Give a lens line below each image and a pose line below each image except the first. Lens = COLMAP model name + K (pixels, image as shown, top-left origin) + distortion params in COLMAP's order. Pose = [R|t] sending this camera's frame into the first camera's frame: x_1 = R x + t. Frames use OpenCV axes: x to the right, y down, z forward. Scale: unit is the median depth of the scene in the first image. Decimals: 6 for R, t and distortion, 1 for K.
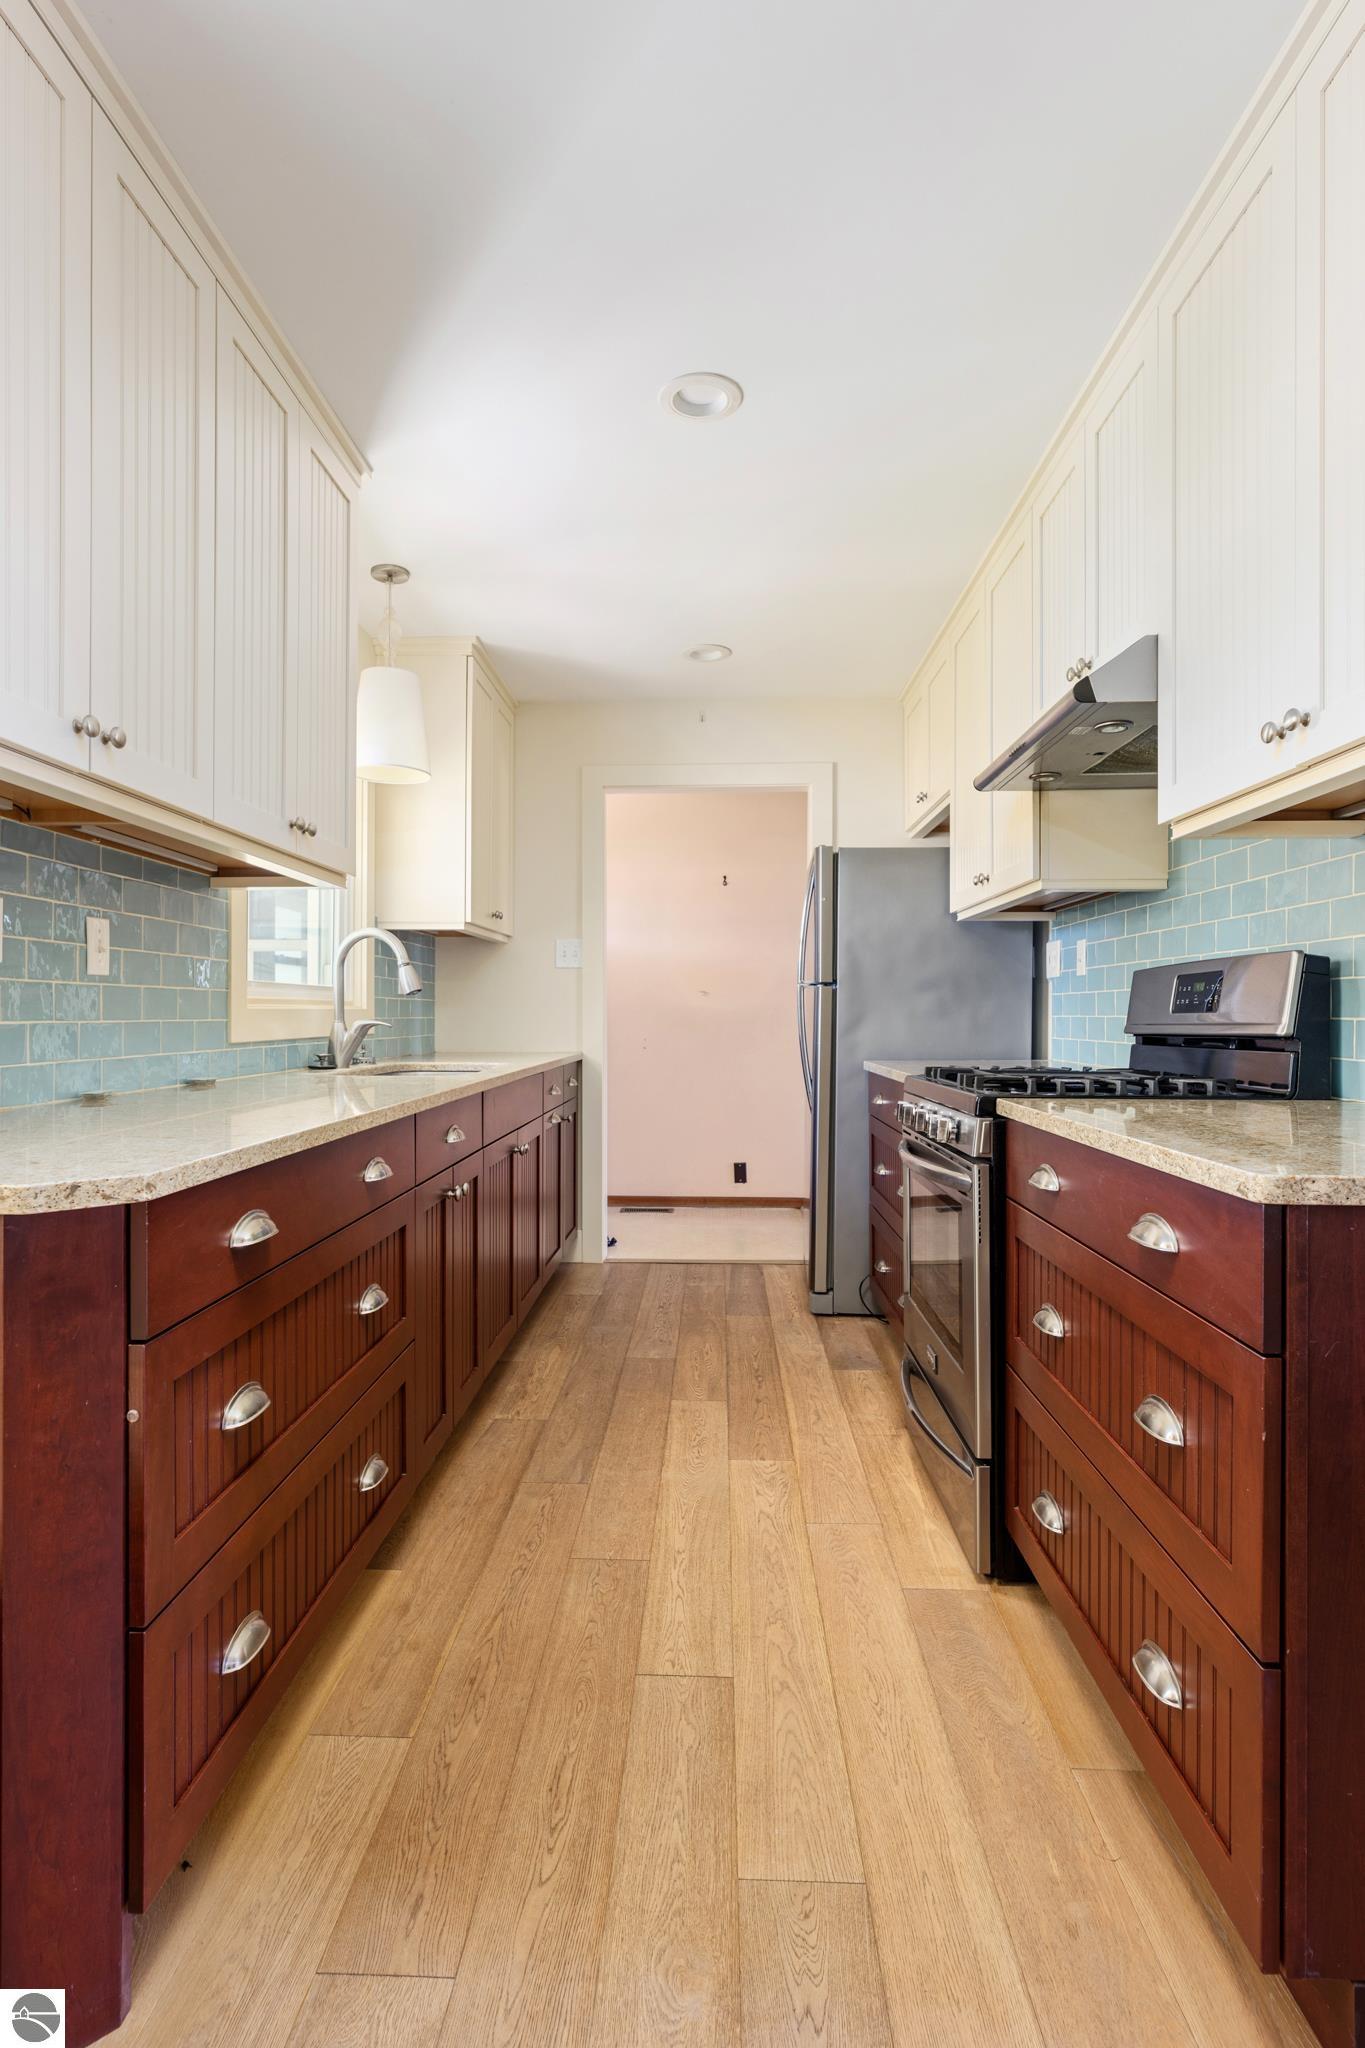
lens RADIAL K [[1039.6, 0, 678.4], [0, 1039.6, 1011.8], [0, 0, 1]] dist [-0.000593, -0.000872]
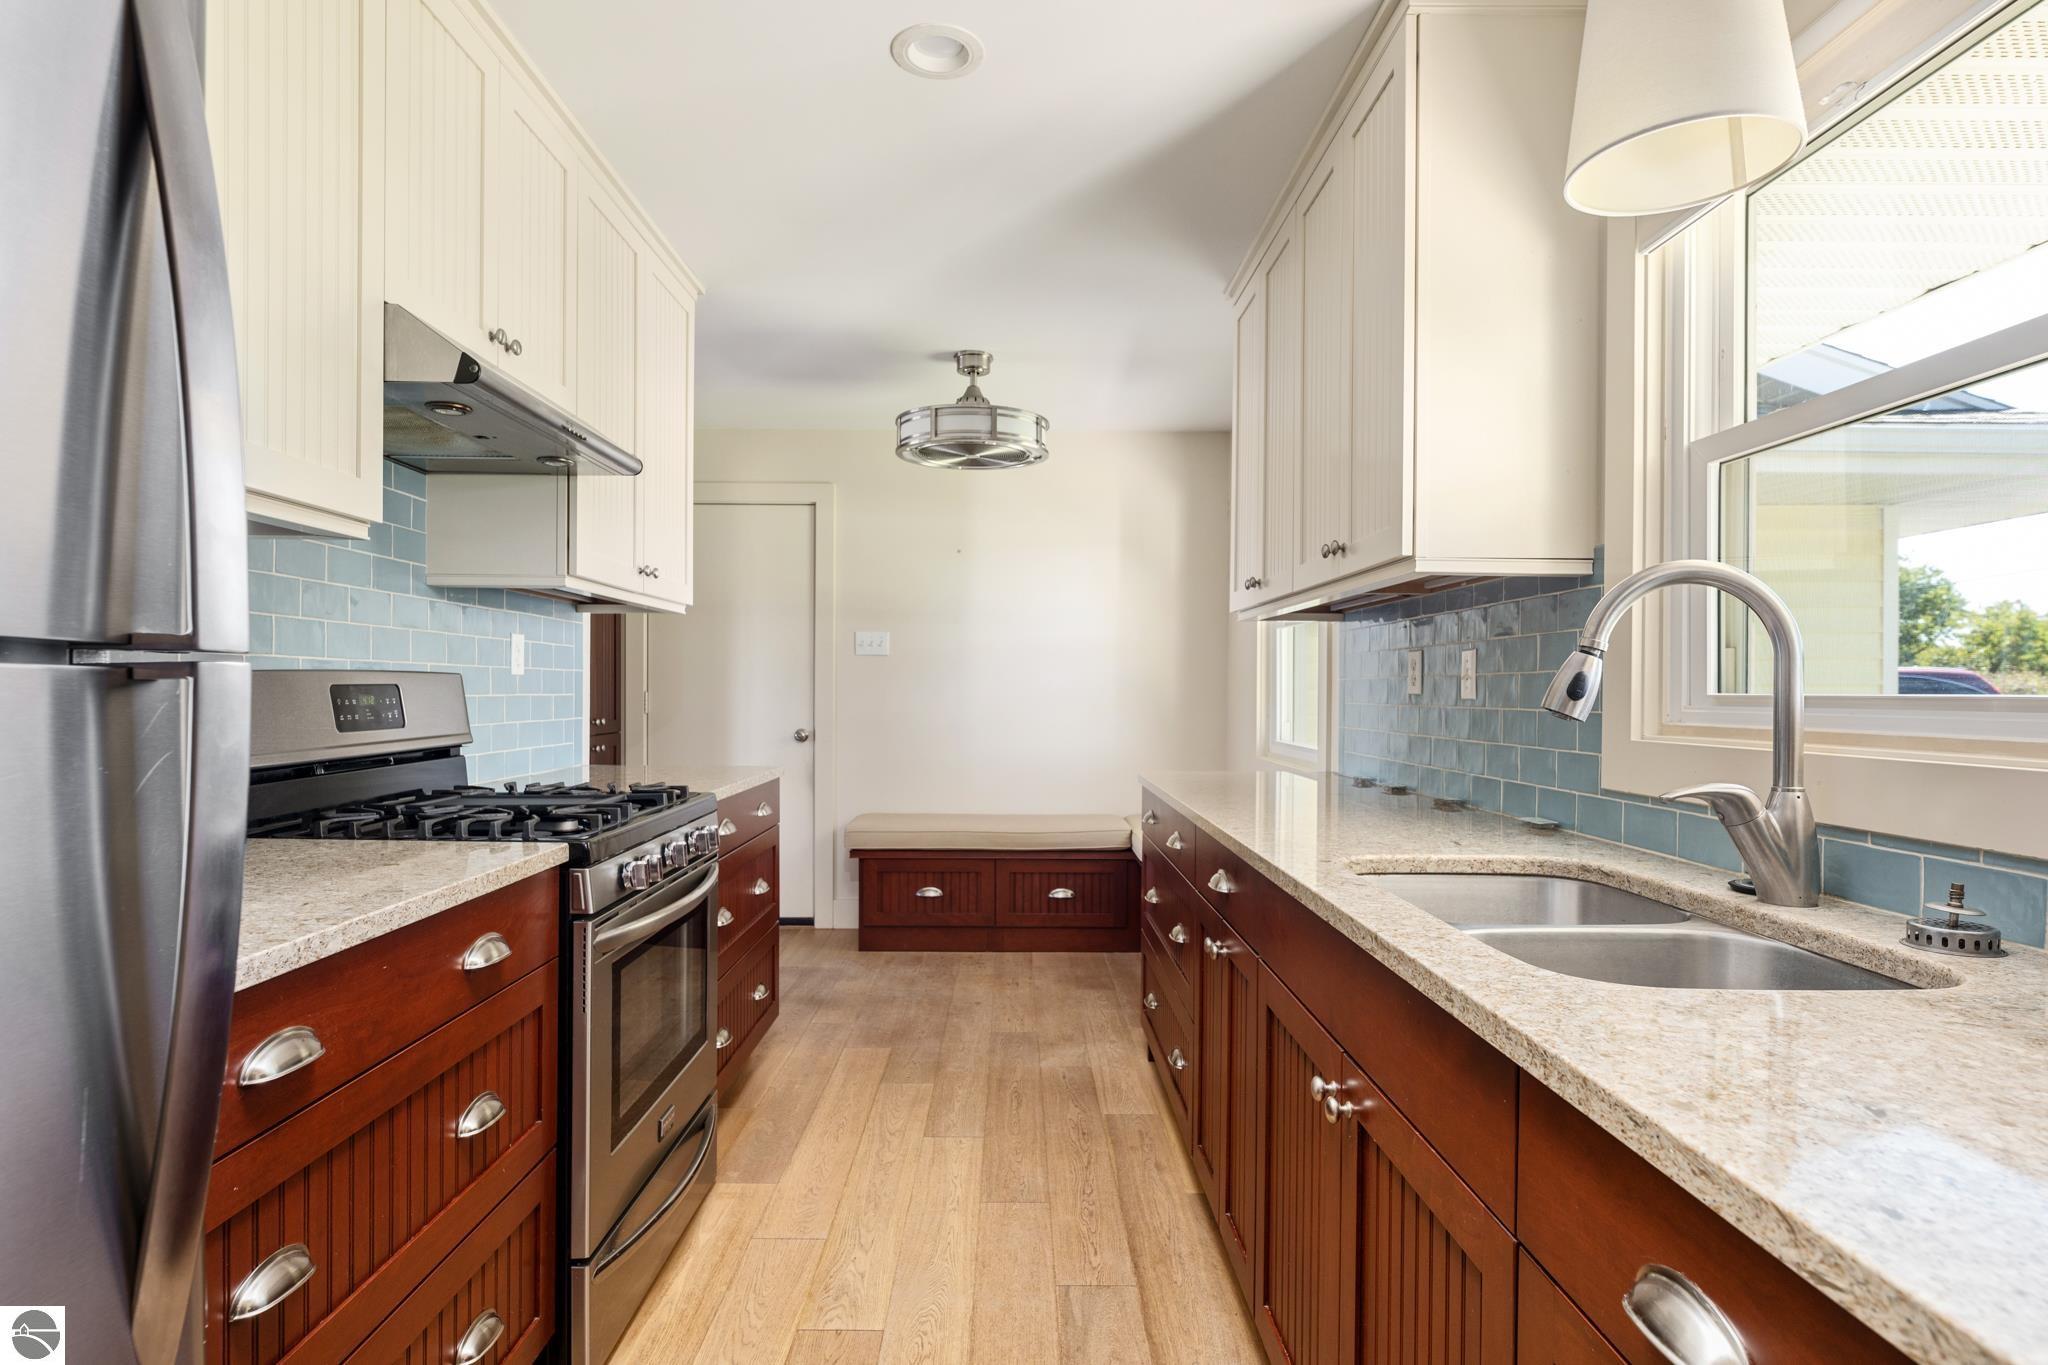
lens RADIAL K [[1074.4, 0, 1025.1], [0, 1074.4, 688.5], [0, 0, 1]] dist [0.000772, -0.000538]
pose [[-0.998768, -0.007390, -0.049060, -0.013018], [-0.007241, 0.999969, -0.003228, -0.035194], [0.049083, -0.002869, -0.998791, 1.945471]]
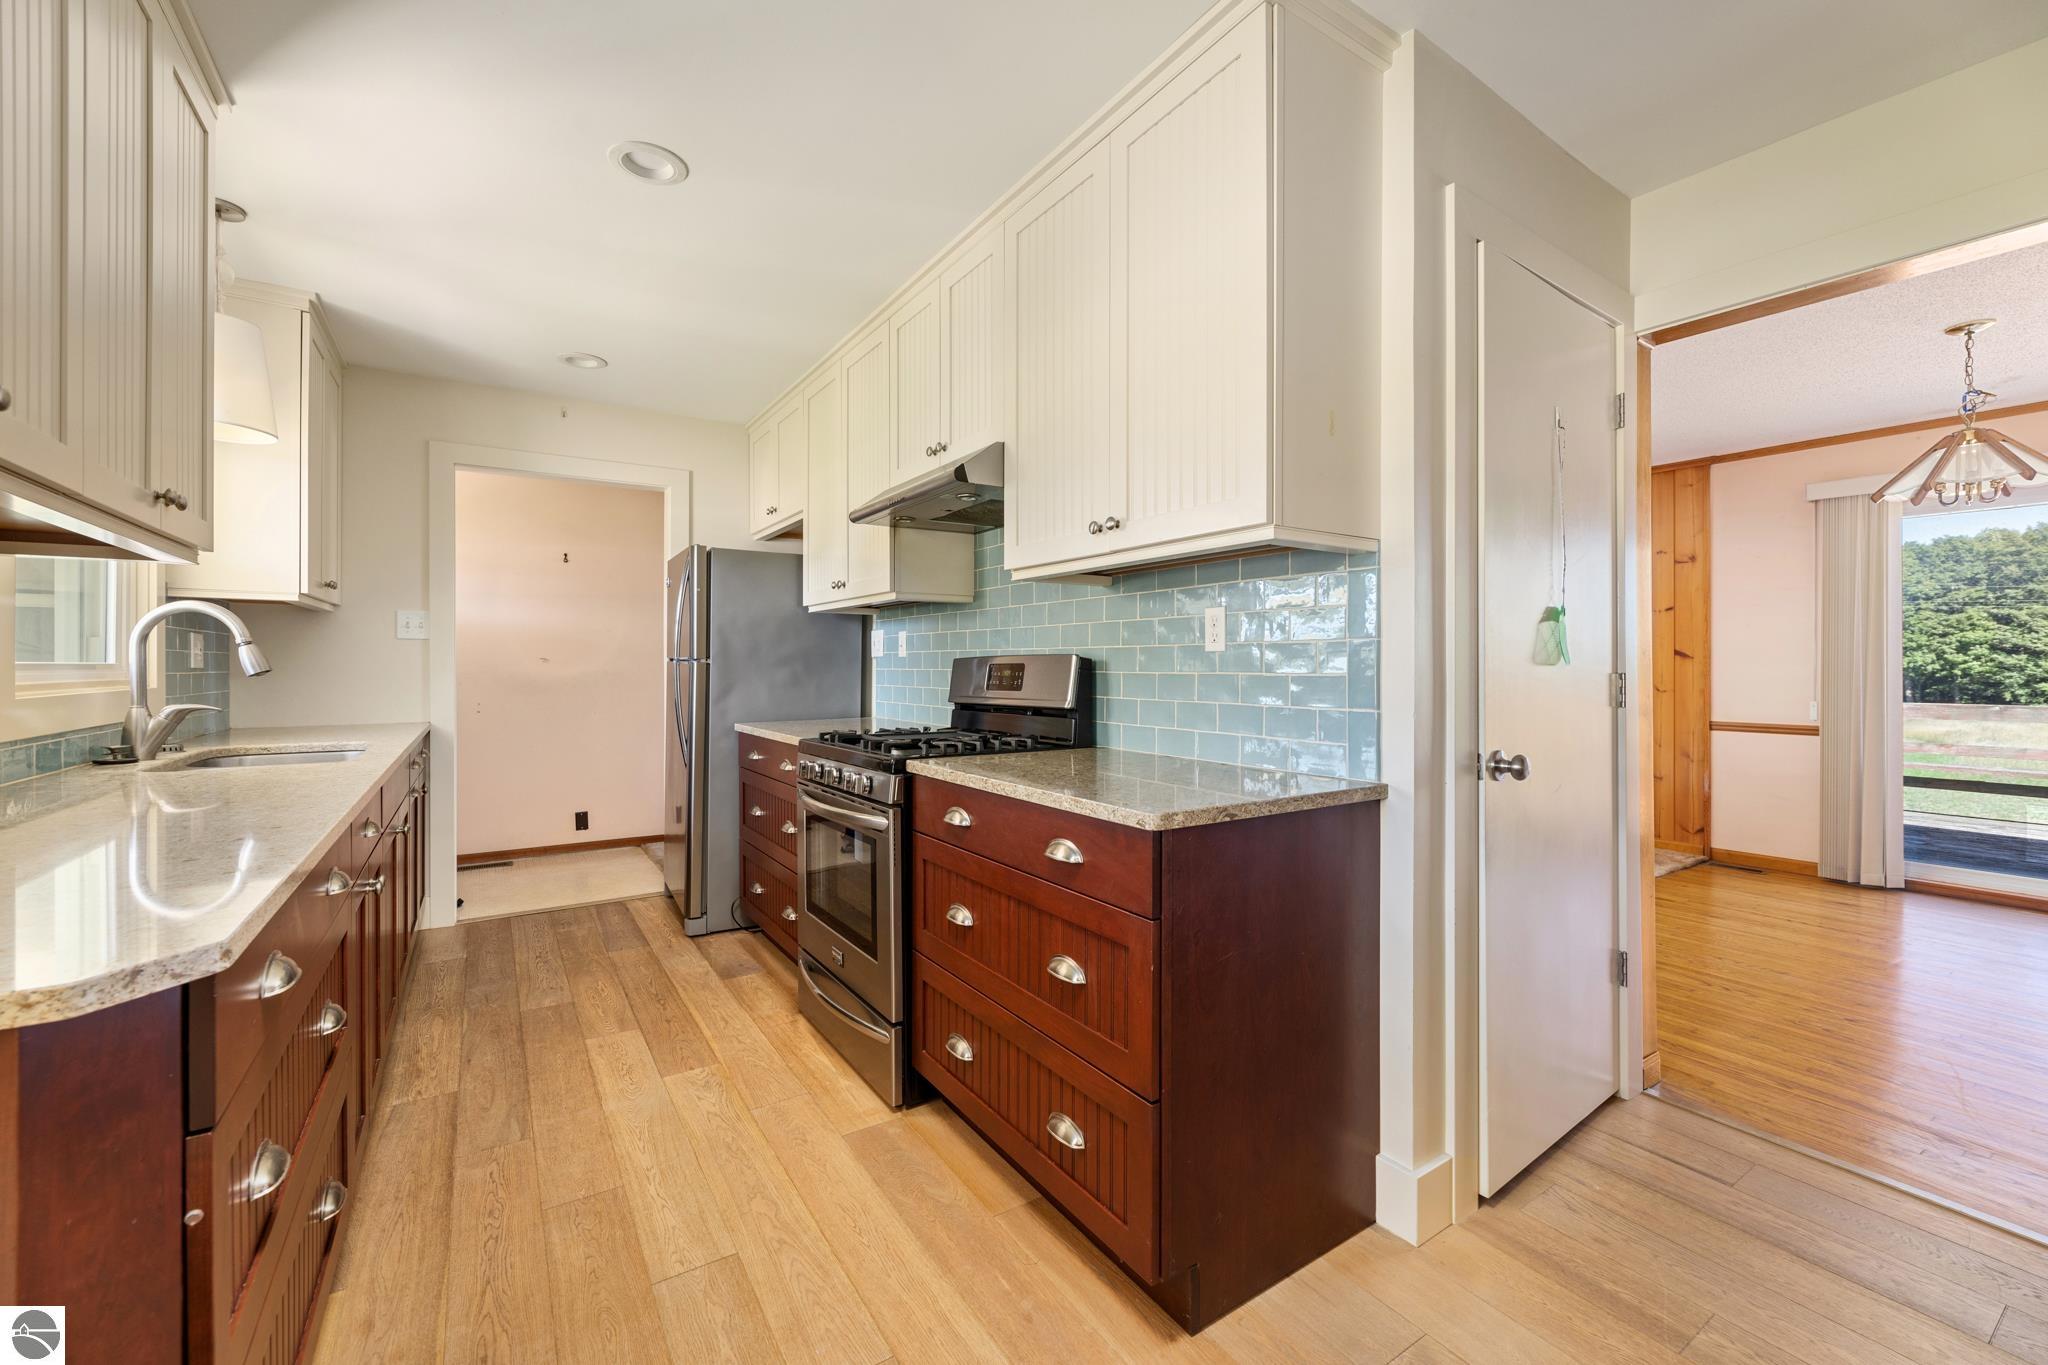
lens RADIAL K [[825.1, 0, 1021.0], [0, 825.1, 667.5], [0, 0, 1]] dist [0.002114, -0.000664]
pose [[0.816166, -0.002259, 0.577813, -0.171083], [-0.001038, 0.999985, 0.005376, -0.038390], [-0.577817, -0.004987, 0.816151, 0.013607]]
